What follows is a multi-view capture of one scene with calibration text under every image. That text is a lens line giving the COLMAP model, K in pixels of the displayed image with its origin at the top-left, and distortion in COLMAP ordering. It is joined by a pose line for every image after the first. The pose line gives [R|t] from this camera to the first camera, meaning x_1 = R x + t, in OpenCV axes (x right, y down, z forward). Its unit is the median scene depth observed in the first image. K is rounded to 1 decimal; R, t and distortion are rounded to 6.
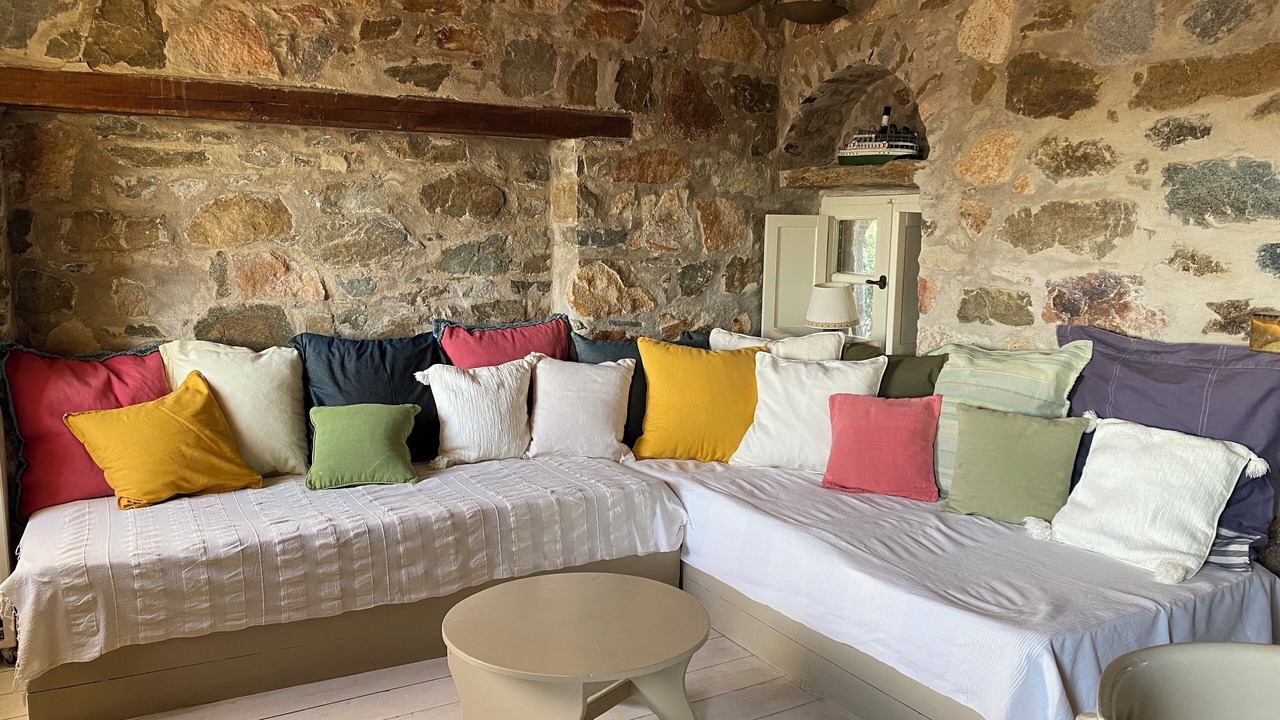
lens RADIAL K [[1002.3, 0, 640.2], [0, 1002.3, 371.3], [0, 0, 1]] dist [0.037229, -0.008255]
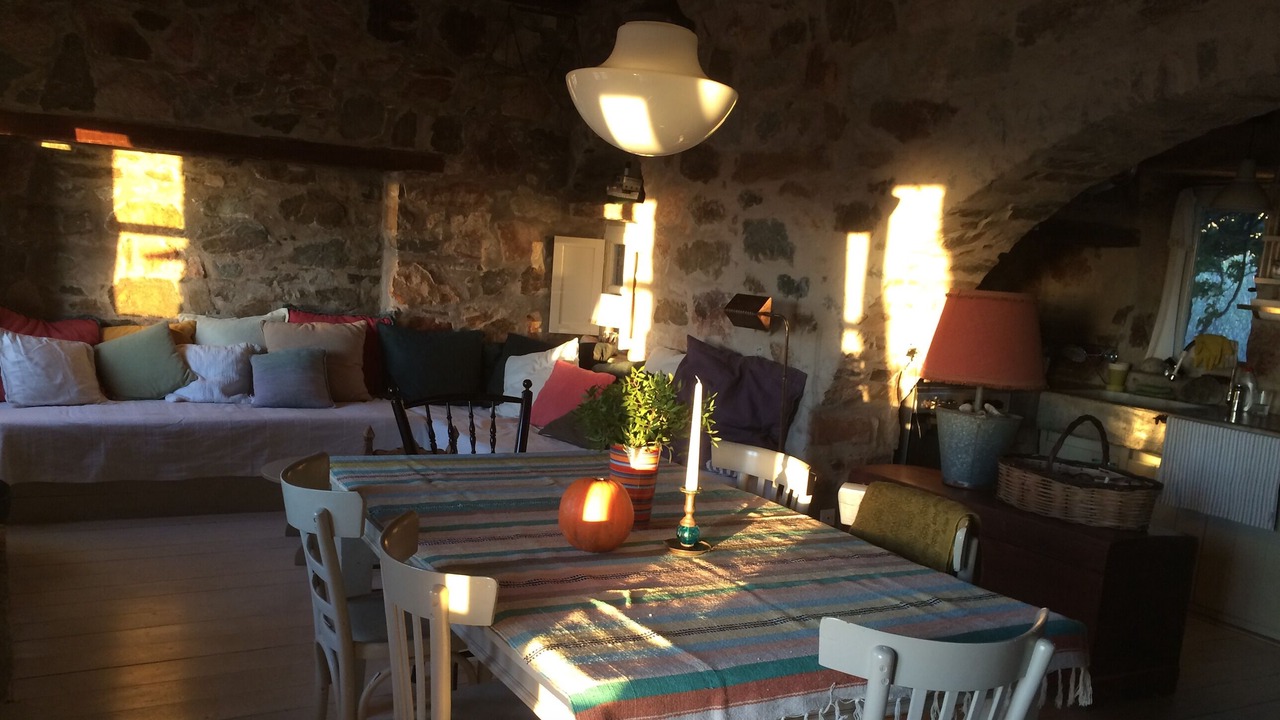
lens RADIAL K [[1118.1, 0, 633.7], [0, 1118.1, 435.9], [0, 0, 1]] dist [0.011793, 0.013603]
pose [[0.997879, 0.063396, -0.014799, 0.310088], [-0.062938, 0.997578, 0.029613, 0.062026], [0.016641, -0.028619, 0.999452, -0.535258]]
